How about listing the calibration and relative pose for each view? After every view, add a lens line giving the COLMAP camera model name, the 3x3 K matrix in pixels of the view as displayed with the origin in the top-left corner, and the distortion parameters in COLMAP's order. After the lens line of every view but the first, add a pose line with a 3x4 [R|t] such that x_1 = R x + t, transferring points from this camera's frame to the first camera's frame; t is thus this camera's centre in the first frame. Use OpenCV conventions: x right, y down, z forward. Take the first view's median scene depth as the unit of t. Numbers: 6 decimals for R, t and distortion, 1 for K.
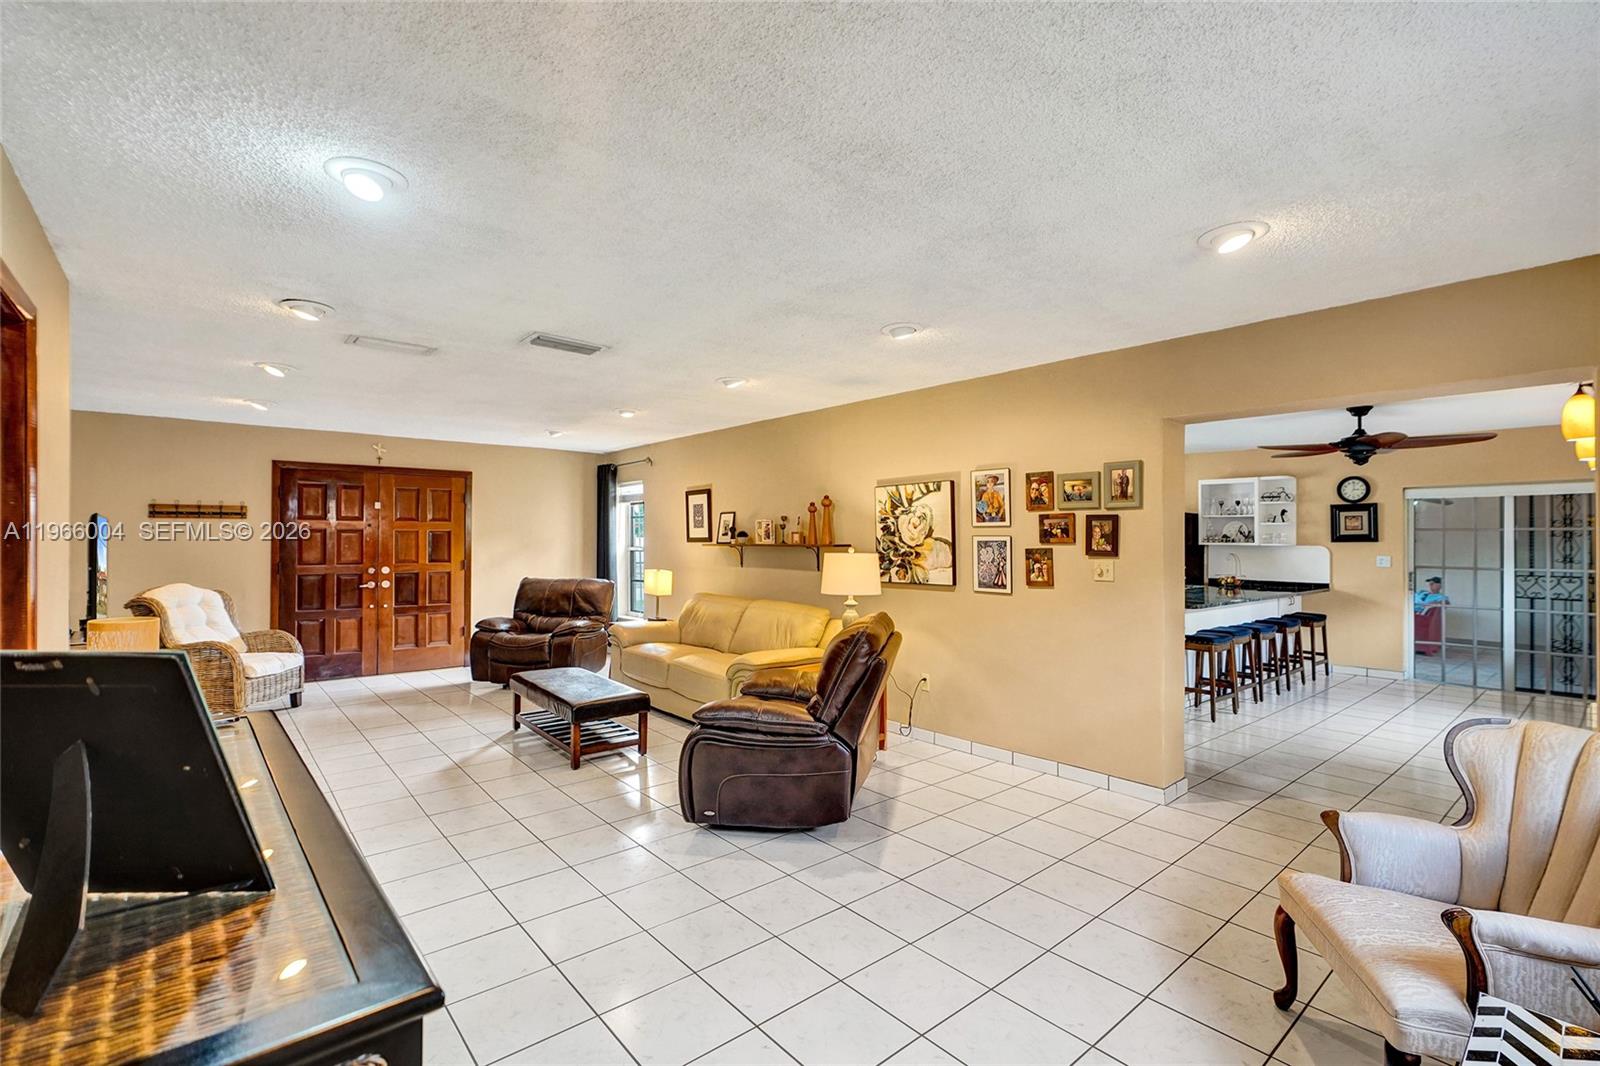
lens RADIAL K [[717.3, 0, 792.1], [0, 717.3, 530.4], [0, 0, 1]] dist [0.001049, 0.000318]
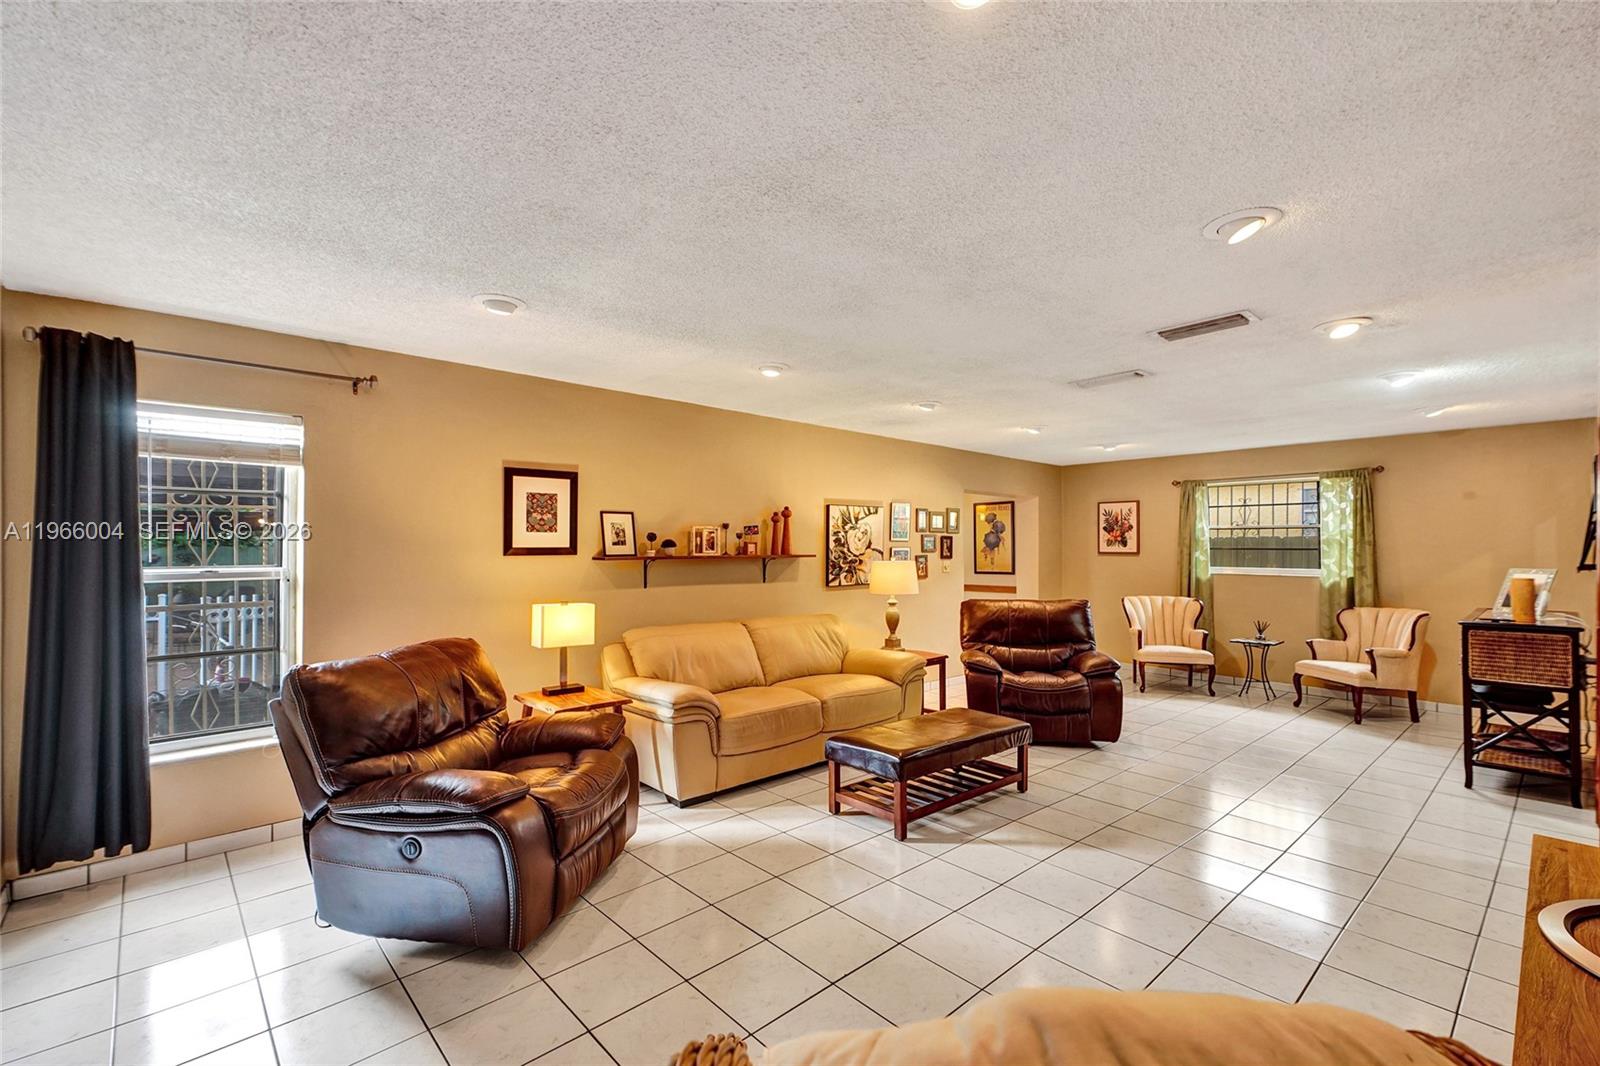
lens RADIAL K [[703.8, 0, 764.9], [0, 703.8, 538.0], [0, 0, 1]] dist [0.000170, 0.000055]
pose [[-0.016004, 0.013592, 0.999780, -1.336478], [-0.013305, 0.999816, -0.013805, 0.013785], [-0.999783, -0.013523, -0.015820, 1.474009]]
